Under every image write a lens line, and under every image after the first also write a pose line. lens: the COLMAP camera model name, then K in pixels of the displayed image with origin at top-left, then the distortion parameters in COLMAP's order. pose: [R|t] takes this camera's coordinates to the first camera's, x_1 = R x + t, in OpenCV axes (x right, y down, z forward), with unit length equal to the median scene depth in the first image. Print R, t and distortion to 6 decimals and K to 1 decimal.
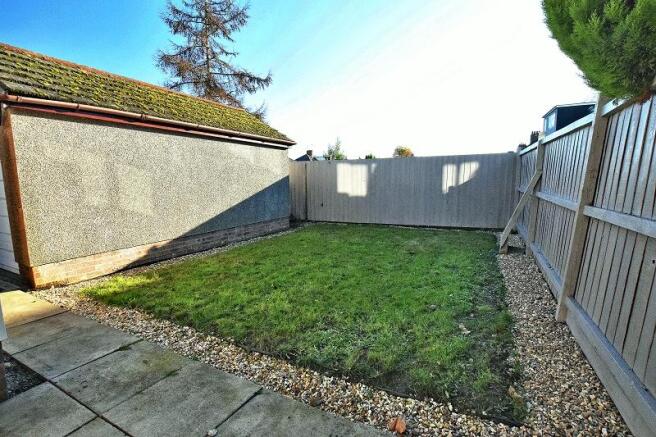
lens RADIAL K [[303.1, 0, 328.0], [0, 303.1, 218.5], [0, 0, 1]] dist [-0.033218, 0.006108]
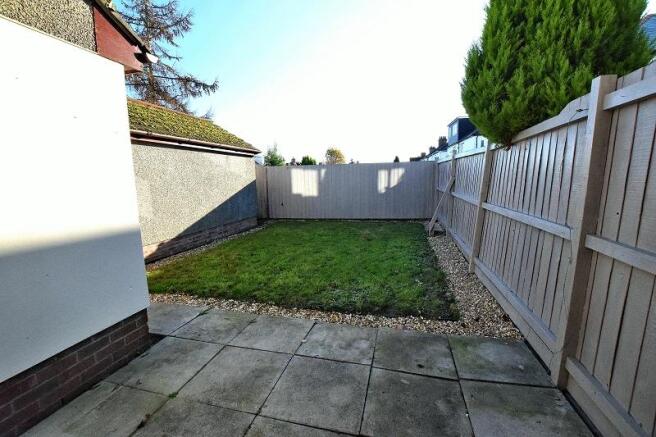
lens RADIAL K [[285.9, 0, 328.0], [0, 285.9, 218.5], [0, 0, 1]] dist [-0.027297, -0.000057]
pose [[0.974875, -0.039880, 0.219151, -0.174603], [0.037299, 0.999178, 0.015904, -0.004969], [-0.219605, -0.007330, 0.975561, -0.191969]]
